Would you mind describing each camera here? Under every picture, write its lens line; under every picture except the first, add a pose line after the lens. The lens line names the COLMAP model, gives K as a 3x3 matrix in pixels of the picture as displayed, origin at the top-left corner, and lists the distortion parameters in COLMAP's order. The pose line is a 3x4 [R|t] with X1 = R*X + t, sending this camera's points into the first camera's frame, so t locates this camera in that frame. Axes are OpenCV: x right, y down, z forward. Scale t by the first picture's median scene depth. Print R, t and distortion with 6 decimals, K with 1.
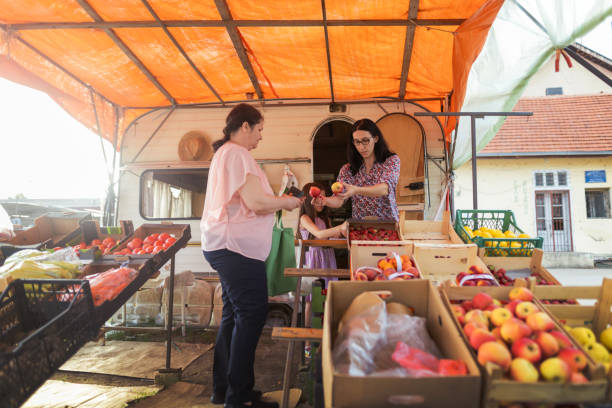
lens RADIAL K [[416.3, 0, 306.0], [0, 416.3, 204.0], [0, 0, 1]] dist [-0.003611, 0.002331]
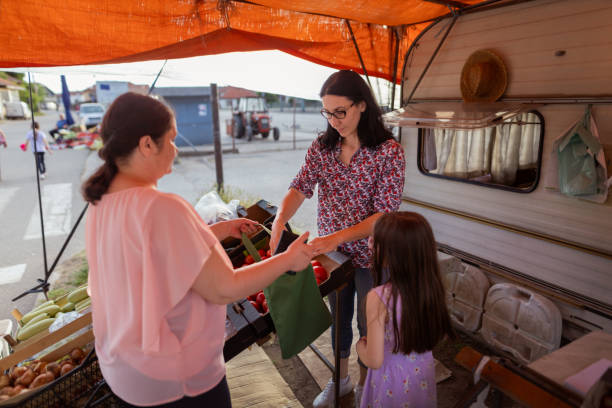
lens RADIAL K [[416.3, 0, 306.0], [0, 416.3, 204.0], [0, 0, 1]] dist [-0.003611, 0.002331]
pose [[0.553013, 0.197214, -0.809496, 0.159011], [0.090510, 0.951612, 0.293670, -0.175645], [0.828242, -0.235671, 0.508404, 0.426734]]
